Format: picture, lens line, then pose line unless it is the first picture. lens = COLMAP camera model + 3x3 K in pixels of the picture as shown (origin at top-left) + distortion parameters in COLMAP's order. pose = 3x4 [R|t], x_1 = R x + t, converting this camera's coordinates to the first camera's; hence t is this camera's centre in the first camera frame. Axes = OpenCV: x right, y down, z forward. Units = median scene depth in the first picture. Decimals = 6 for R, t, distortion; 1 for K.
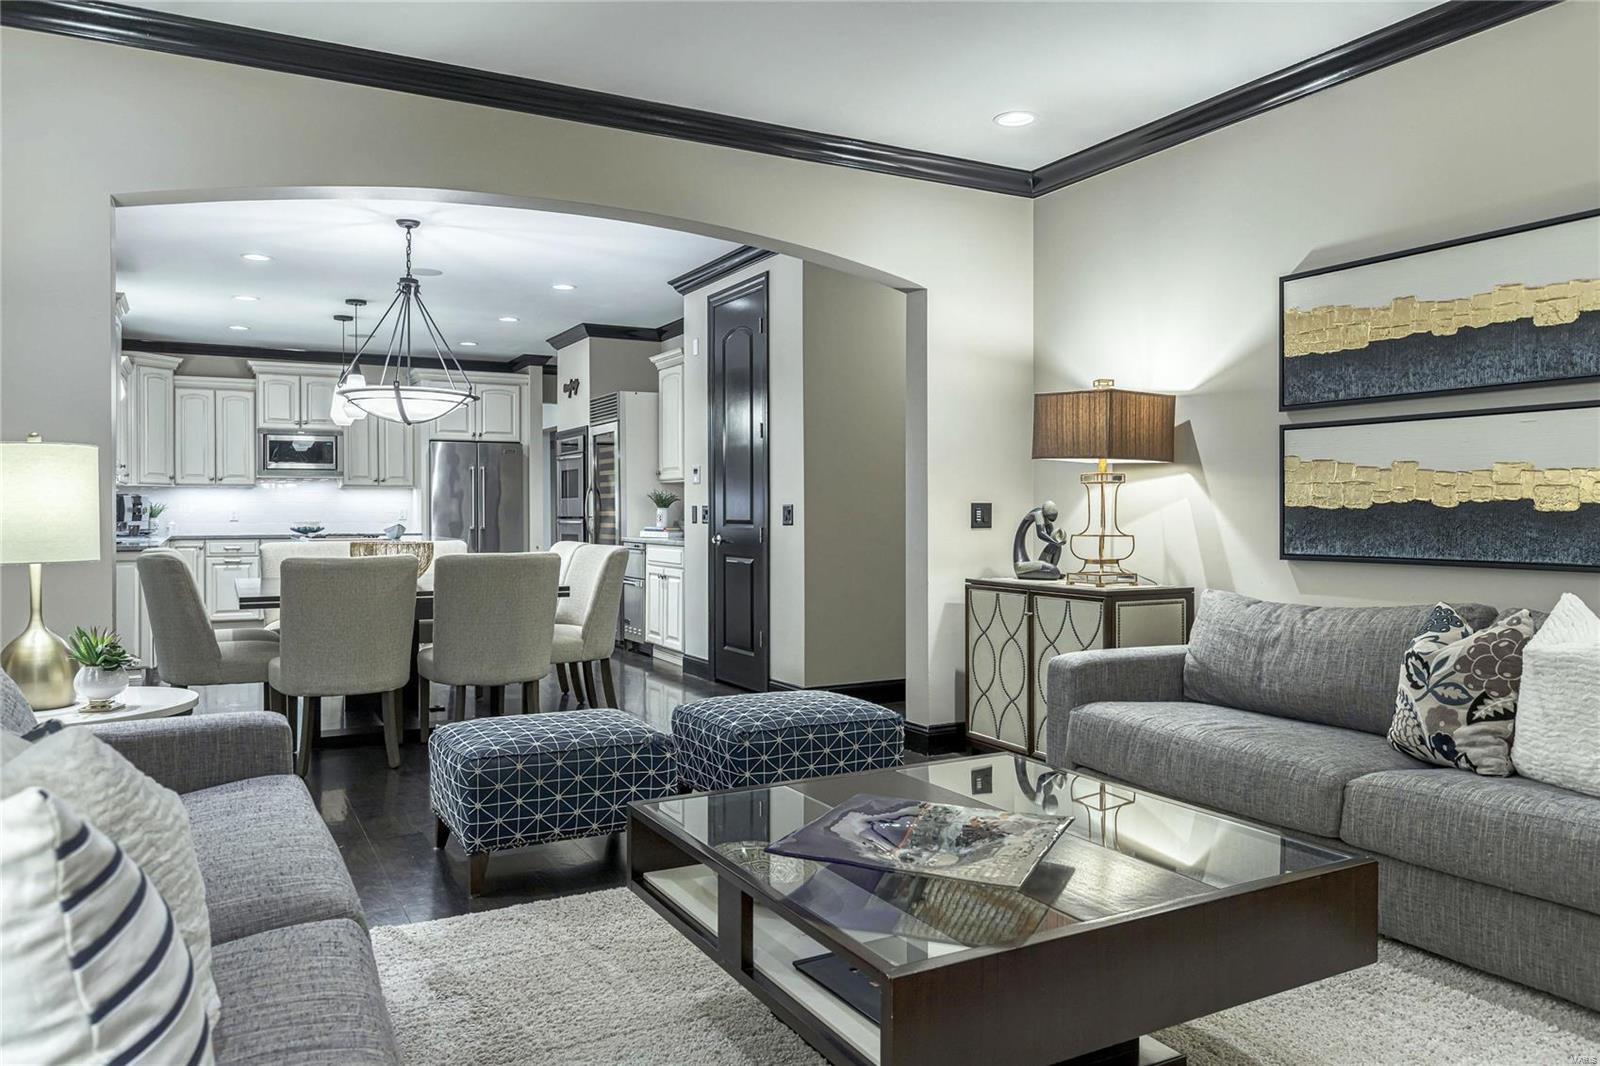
lens RADIAL K [[1101.8, 0, 805.4], [0, 1101.8, 525.7], [0, 0, 1]] dist [-0.001923, -0.002136]
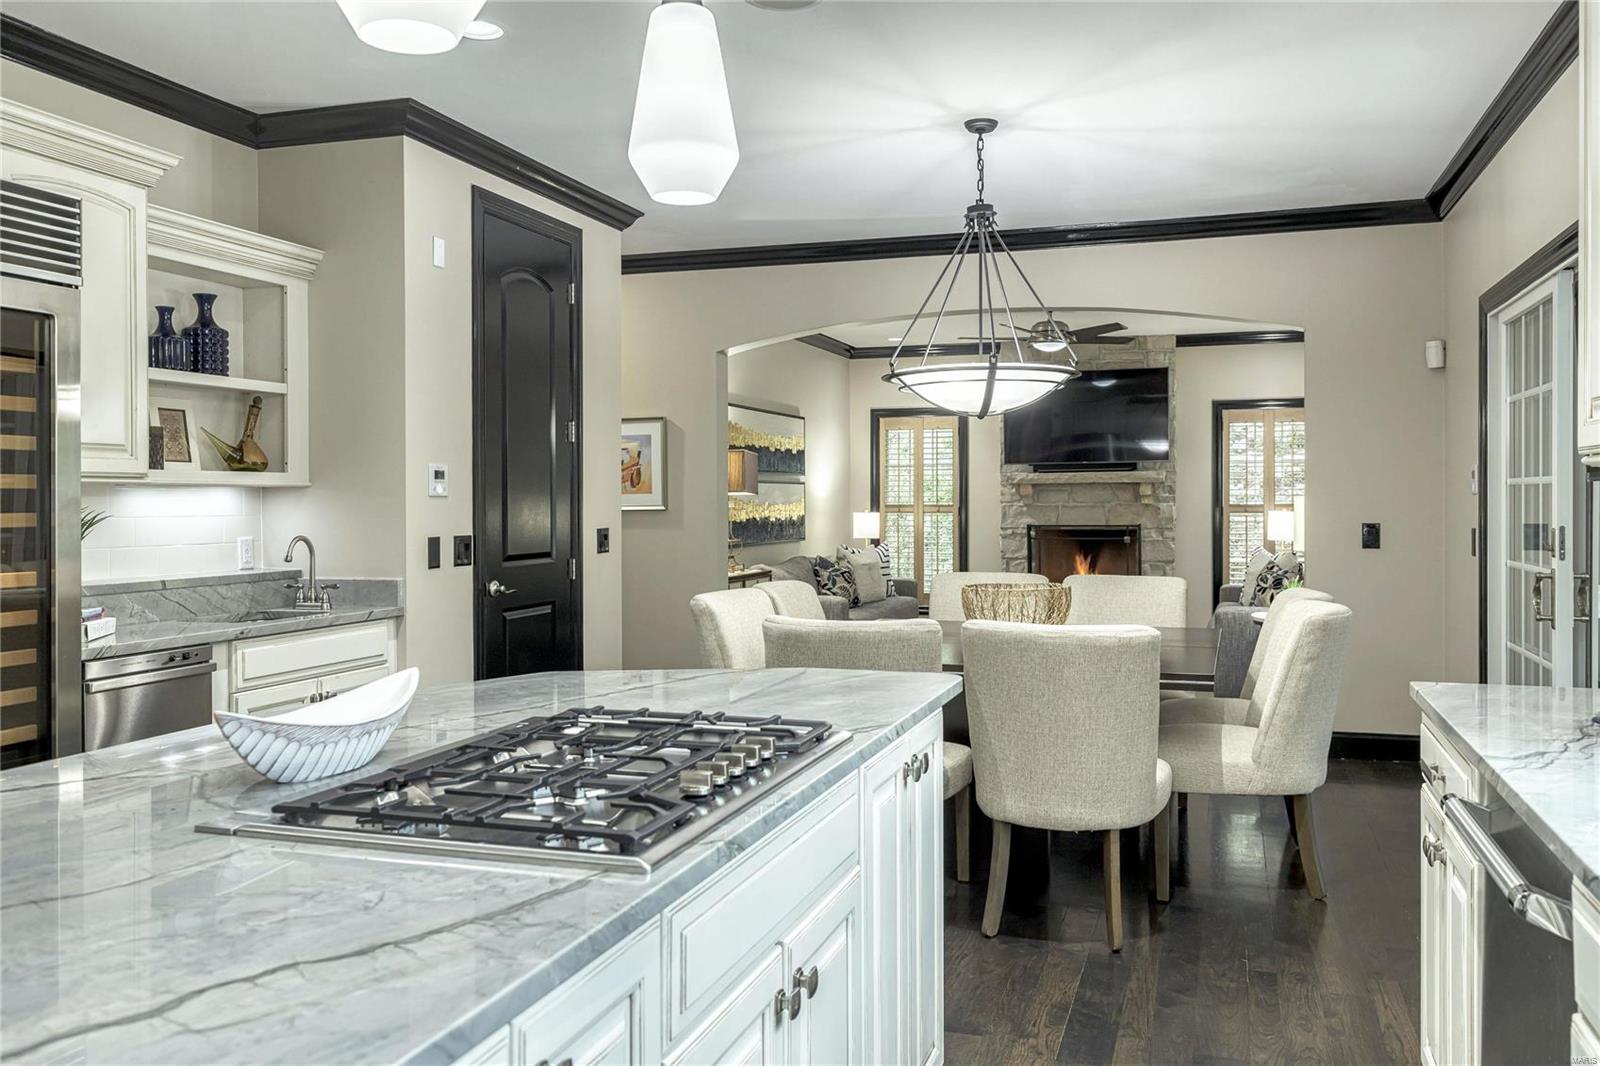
lens RADIAL K [[1269.5, 0, 801.2], [0, 1269.5, 505.5], [0, 0, 1]] dist [-0.002402, 0.000098]
pose [[-0.682521, 0.000210, 0.730866, -1.293321], [0.015223, 0.999787, 0.013929, -0.074669], [-0.730707, 0.020633, -0.682379, 2.437896]]
